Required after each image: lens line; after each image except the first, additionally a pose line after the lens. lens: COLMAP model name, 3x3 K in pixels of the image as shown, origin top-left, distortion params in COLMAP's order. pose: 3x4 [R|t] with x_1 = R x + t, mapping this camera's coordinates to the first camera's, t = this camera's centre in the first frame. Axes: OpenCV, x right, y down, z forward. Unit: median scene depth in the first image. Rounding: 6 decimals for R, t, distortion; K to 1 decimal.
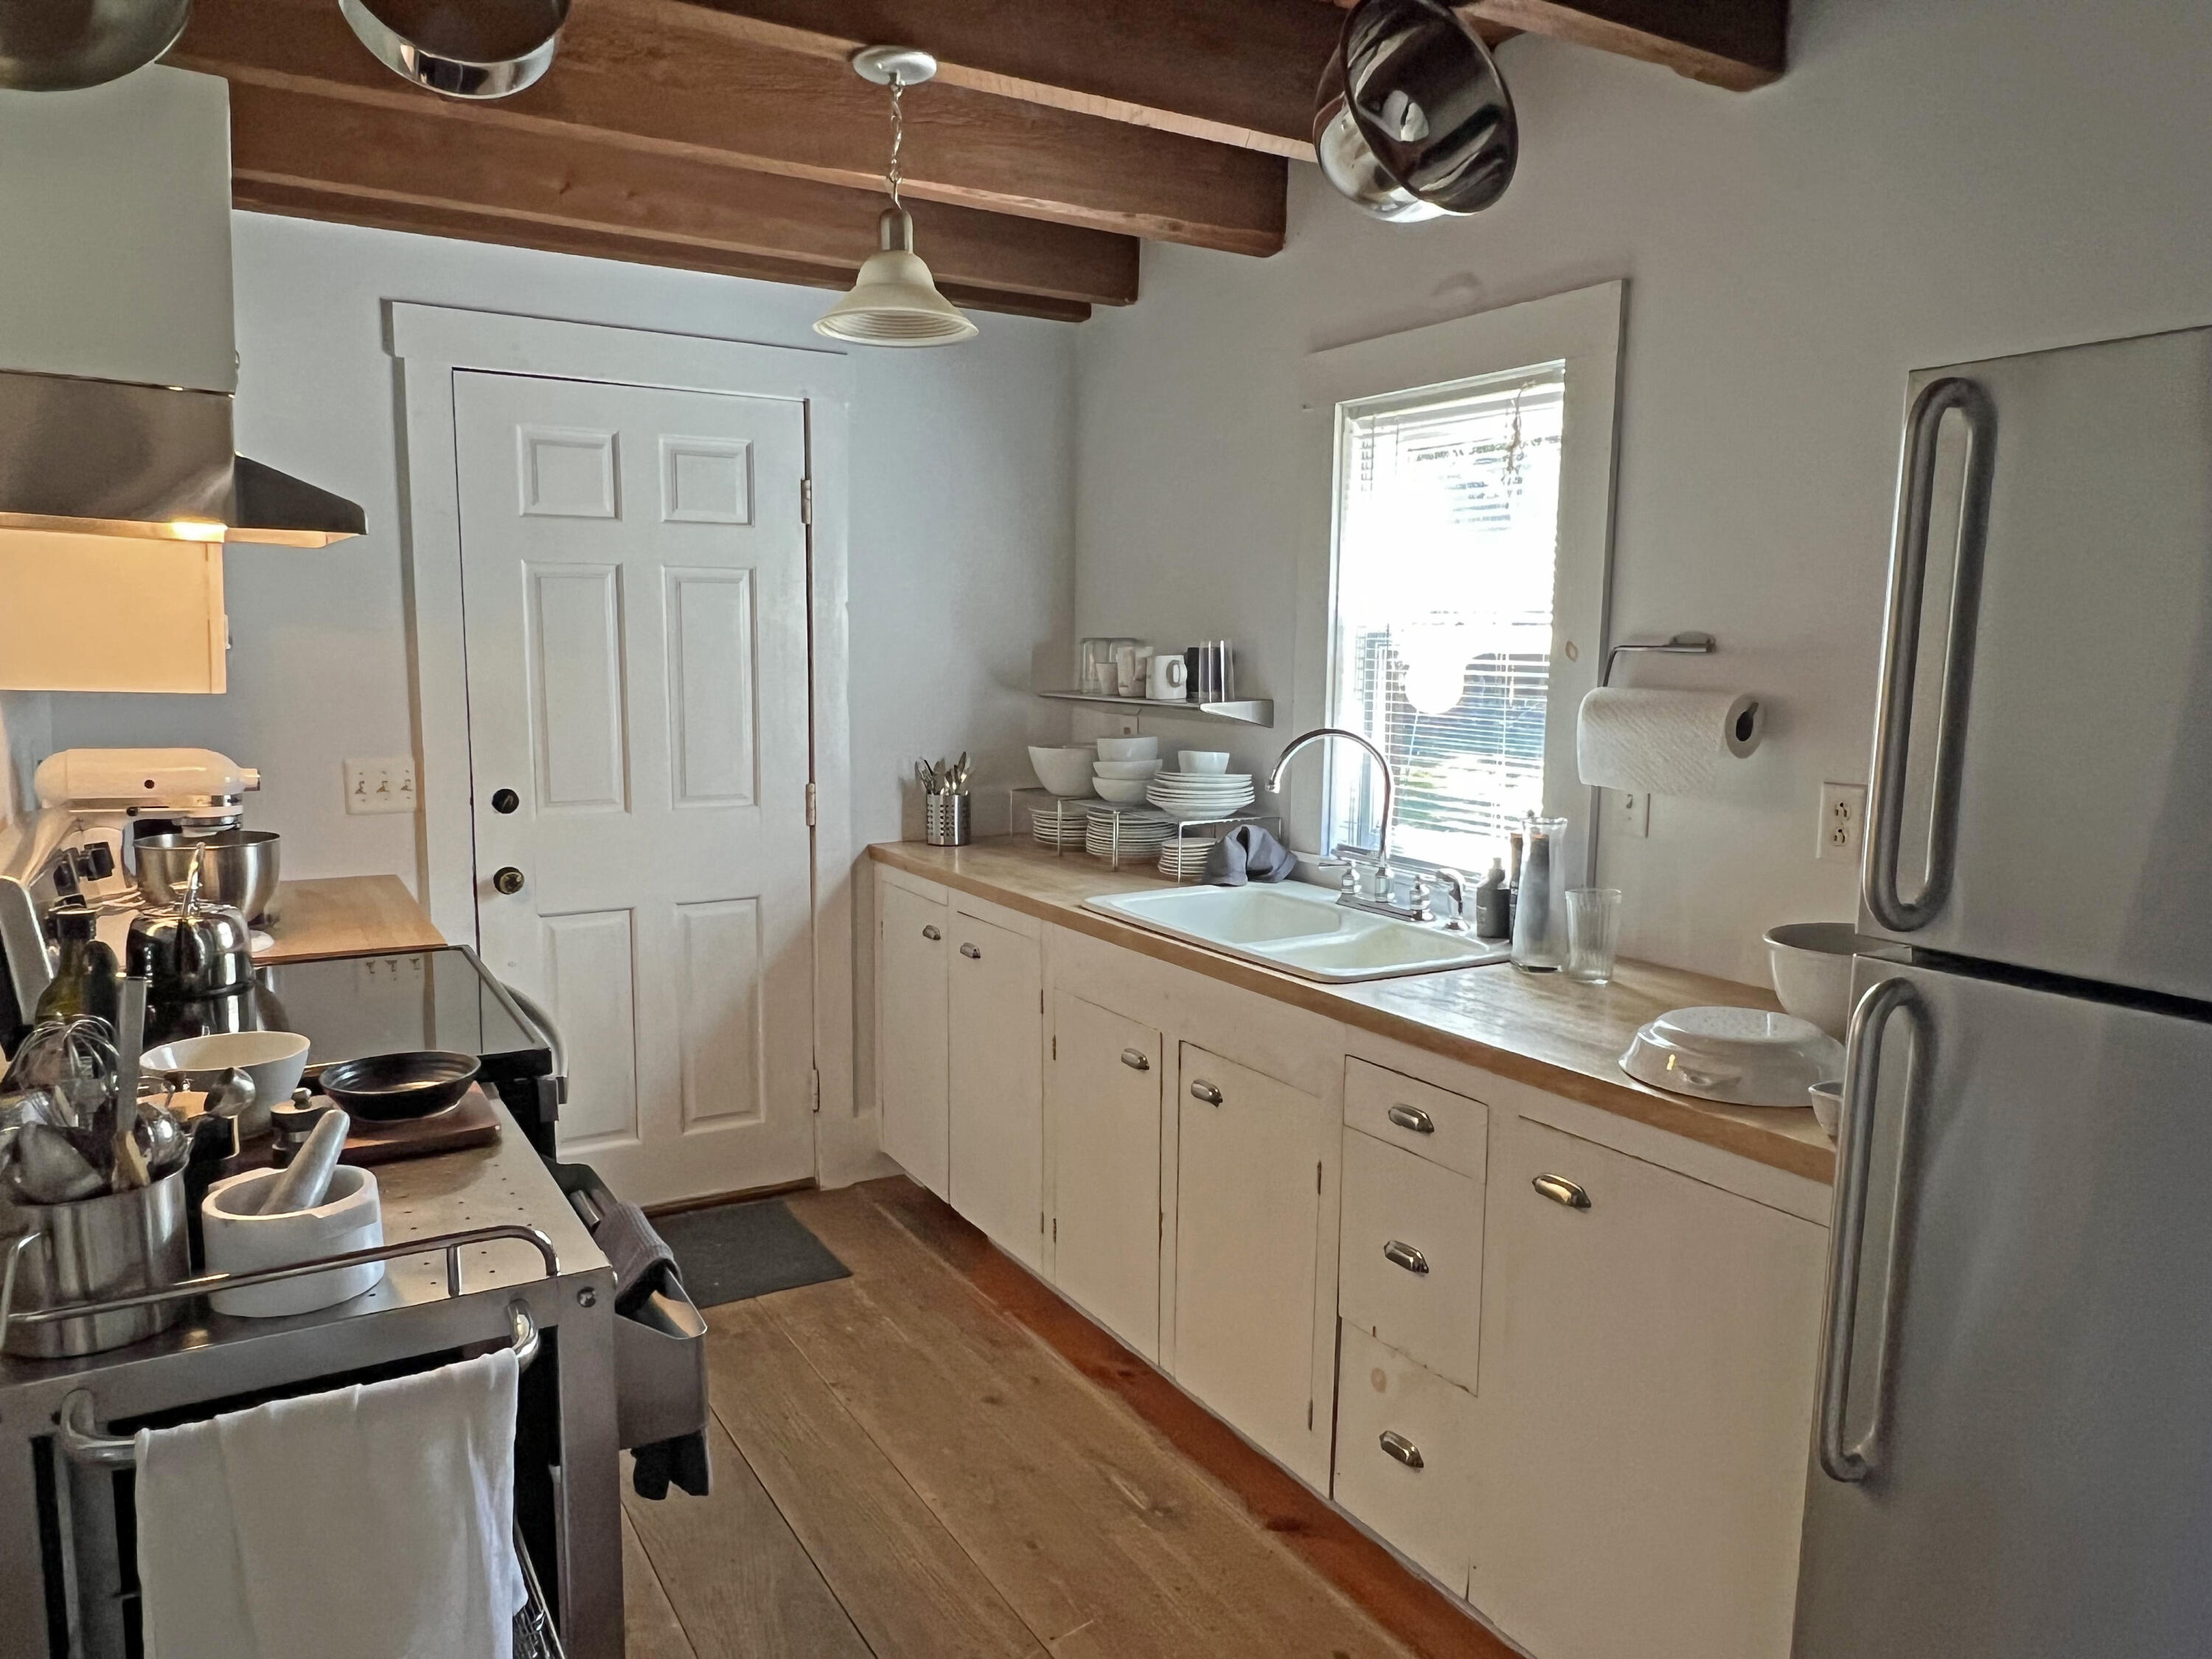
lens RADIAL K [[1492.1, 0, 1104.8], [0, 1492.1, 830.2], [0, 0, 1]] dist [0.011720, -0.011280]
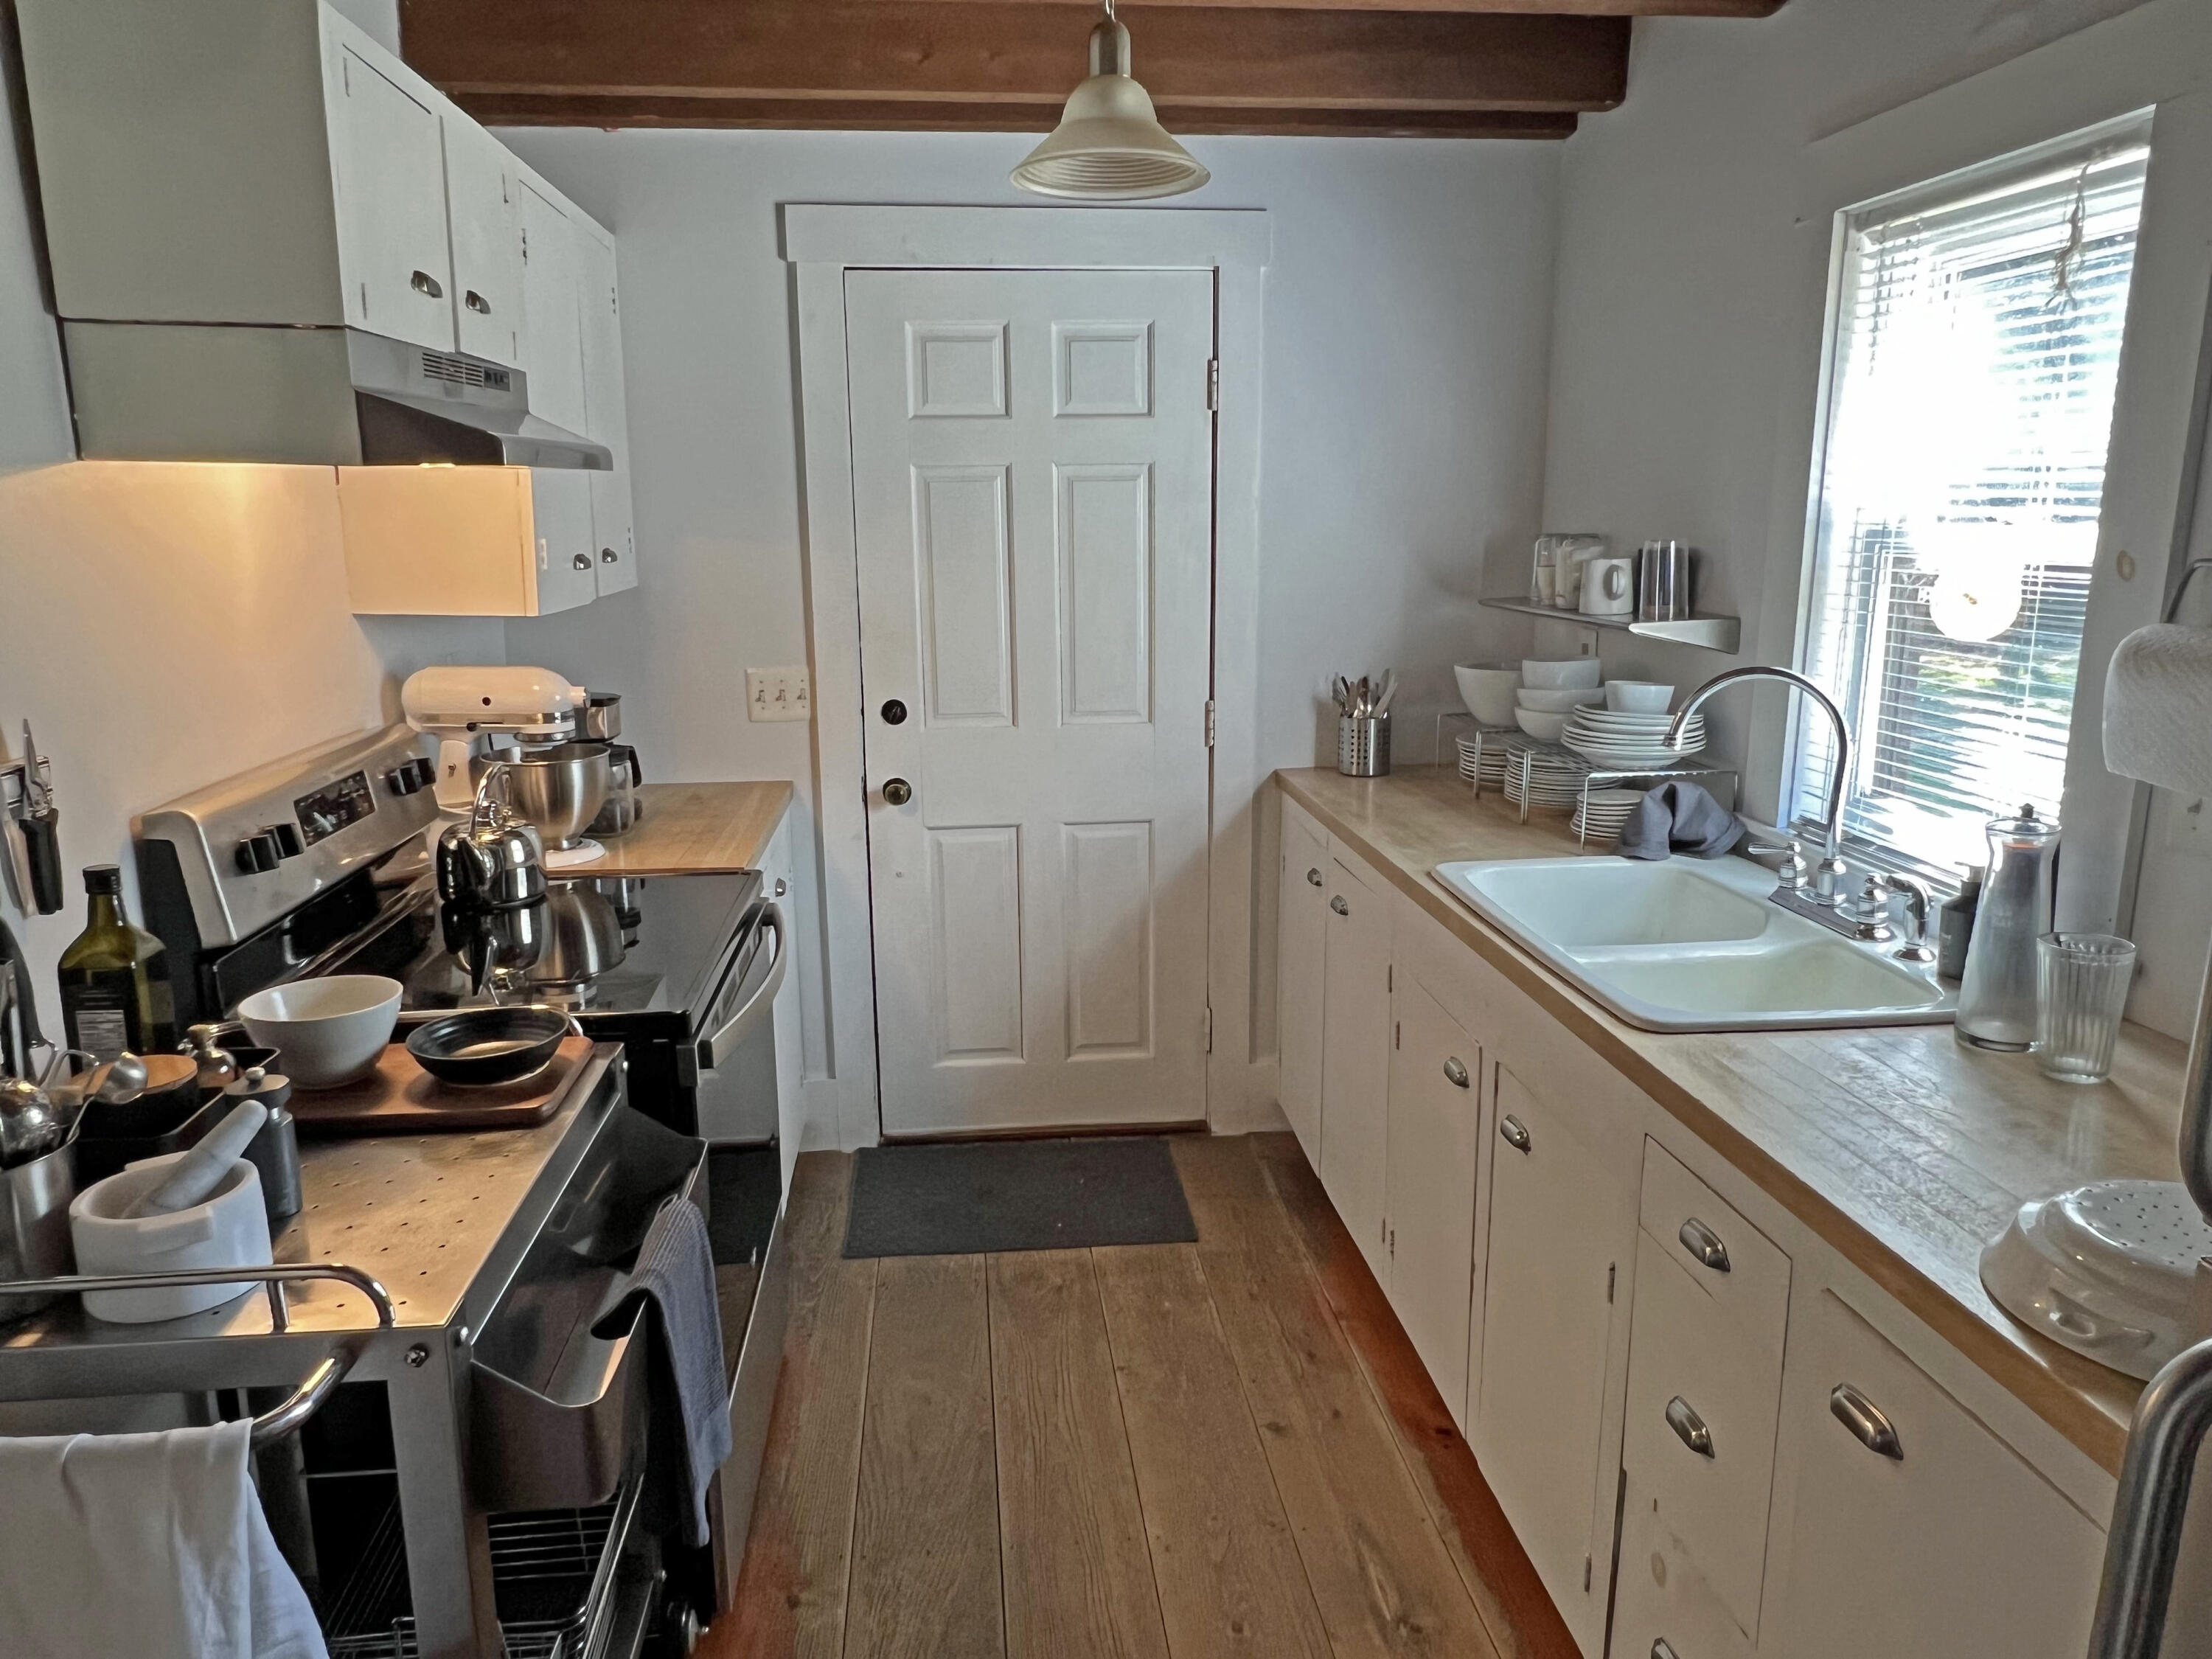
lens RADIAL K [[1492.1, 0, 1102.3], [0, 1492.1, 832.9], [0, 0, 1]] dist [0.011720, -0.011280]
pose [[0.903843, 0.072451, -0.421686, 0.155770], [-0.036168, 0.994969, 0.093425, -0.039212], [0.426333, -0.069190, 0.901916, 0.167064]]
